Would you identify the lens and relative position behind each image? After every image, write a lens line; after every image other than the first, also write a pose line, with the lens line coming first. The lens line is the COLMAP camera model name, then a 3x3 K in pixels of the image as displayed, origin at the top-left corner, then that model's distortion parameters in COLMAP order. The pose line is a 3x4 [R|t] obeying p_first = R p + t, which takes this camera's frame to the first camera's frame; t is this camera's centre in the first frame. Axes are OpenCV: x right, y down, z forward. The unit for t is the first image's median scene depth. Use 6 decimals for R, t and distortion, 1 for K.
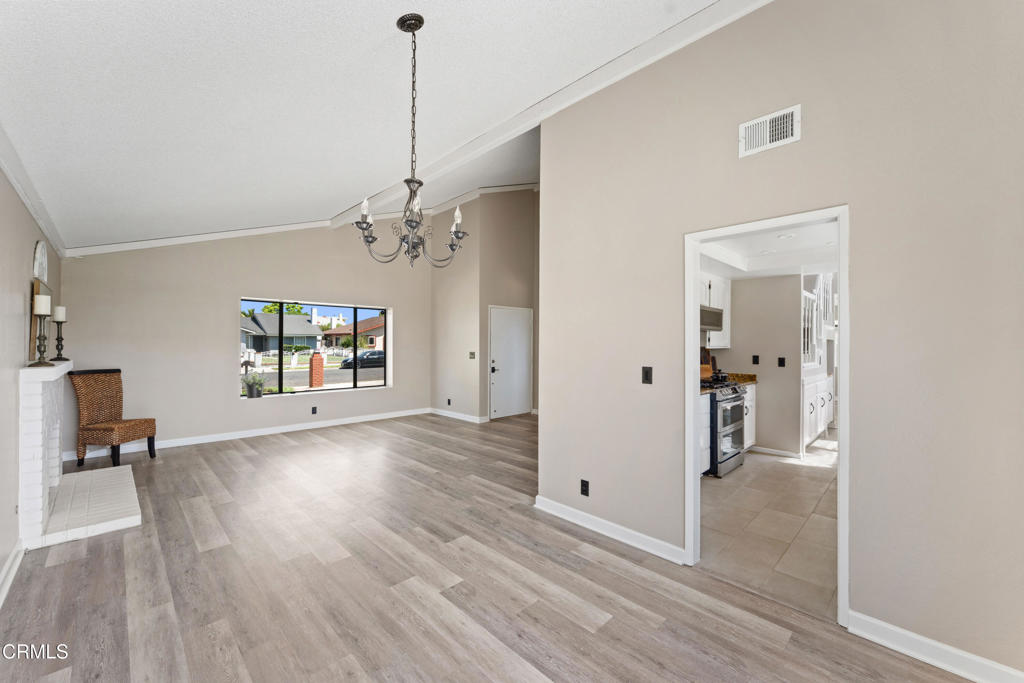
lens RADIAL K [[406.6, 0, 510.5], [0, 406.6, 342.3], [0, 0, 1]] dist [-0.002032, -0.000040]
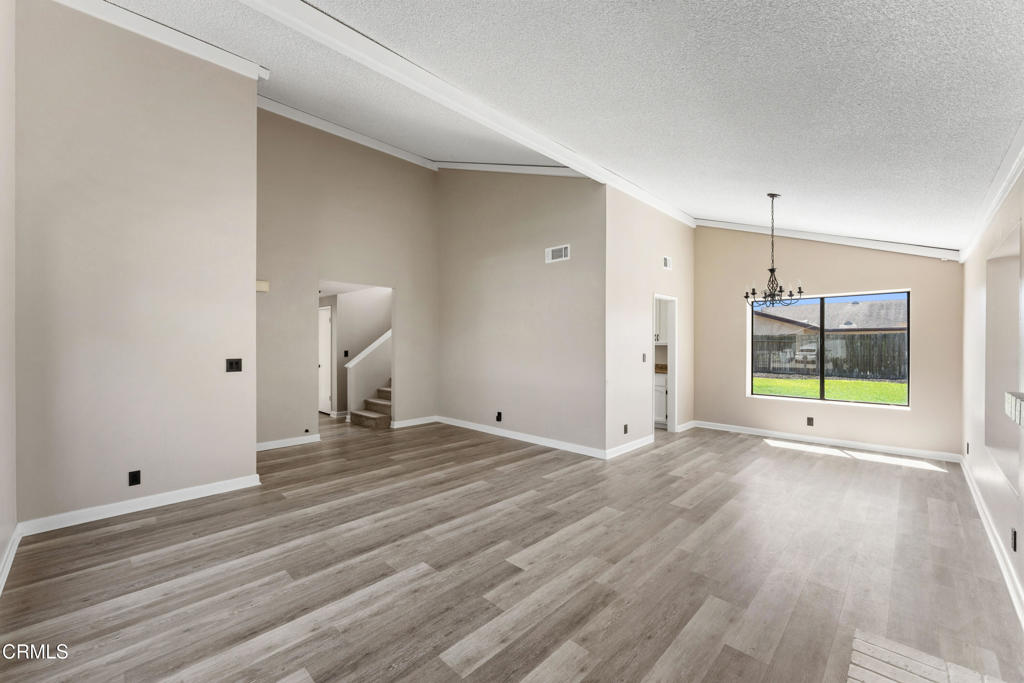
lens RADIAL K [[413.3, 0, 512.0], [0, 413.3, 341.5], [0, 0, 1]] dist [0.001122, 0.000026]
pose [[-0.025822, -0.005300, 0.999652, -0.997488], [-0.003591, 0.999980, 0.005209, -0.004737], [-0.999660, -0.003455, -0.025841, 1.008873]]
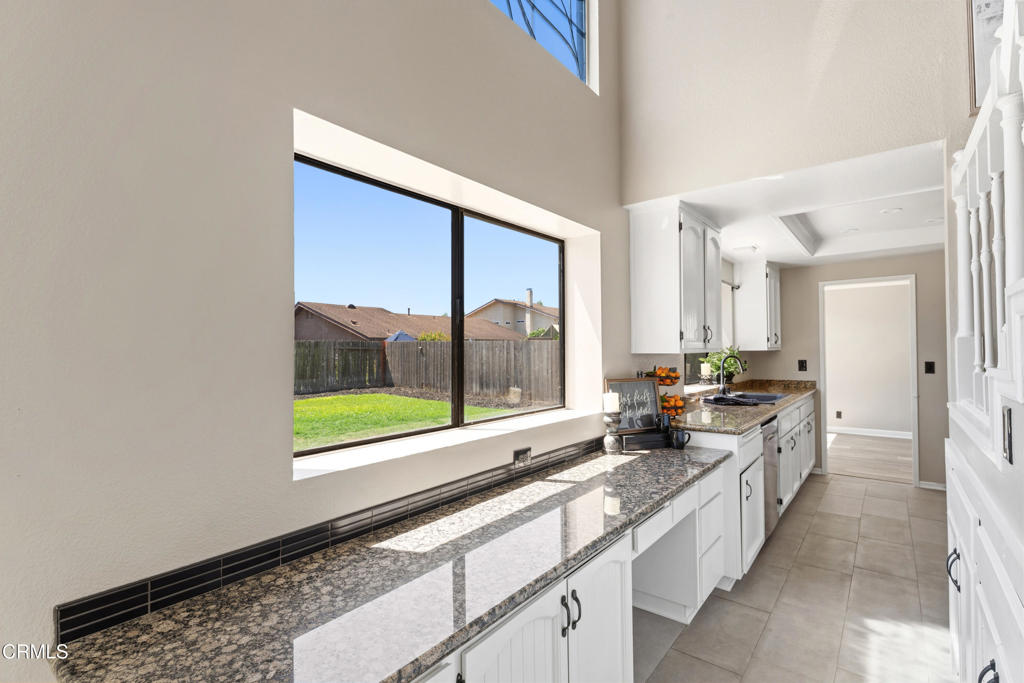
lens RADIAL K [[479.0, 0, 510.5], [0, 479.0, 344.7], [0, 0, 1]] dist [-0.001983, 0.000236]
pose [[-0.992223, 0.000249, -0.124472, 1.232529], [0.002064, 0.999893, -0.014452, 0.016923], [0.124455, -0.014597, -0.992118, 1.460988]]
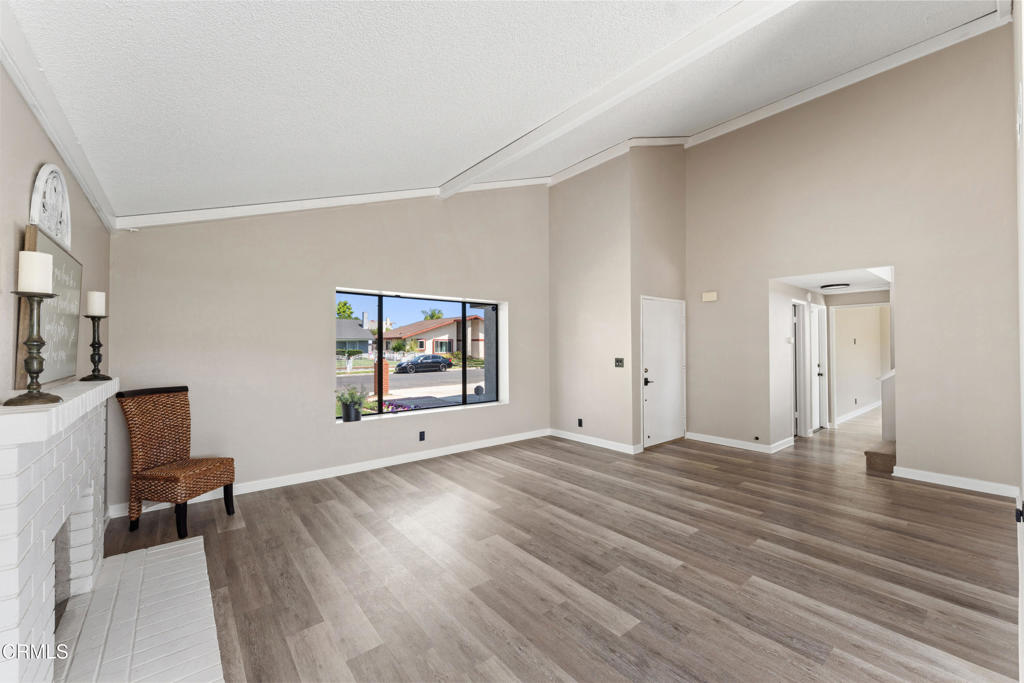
lens RADIAL K [[406.6, 0, 510.5], [0, 406.6, 342.3], [0, 0, 1]] dist [-0.002032, -0.000040]
pose [[0.995668, -0.008062, -0.092632, -0.349038], [0.007419, 0.999946, -0.007287, -0.002310], [0.092686, 0.006568, 0.995674, 0.362165]]
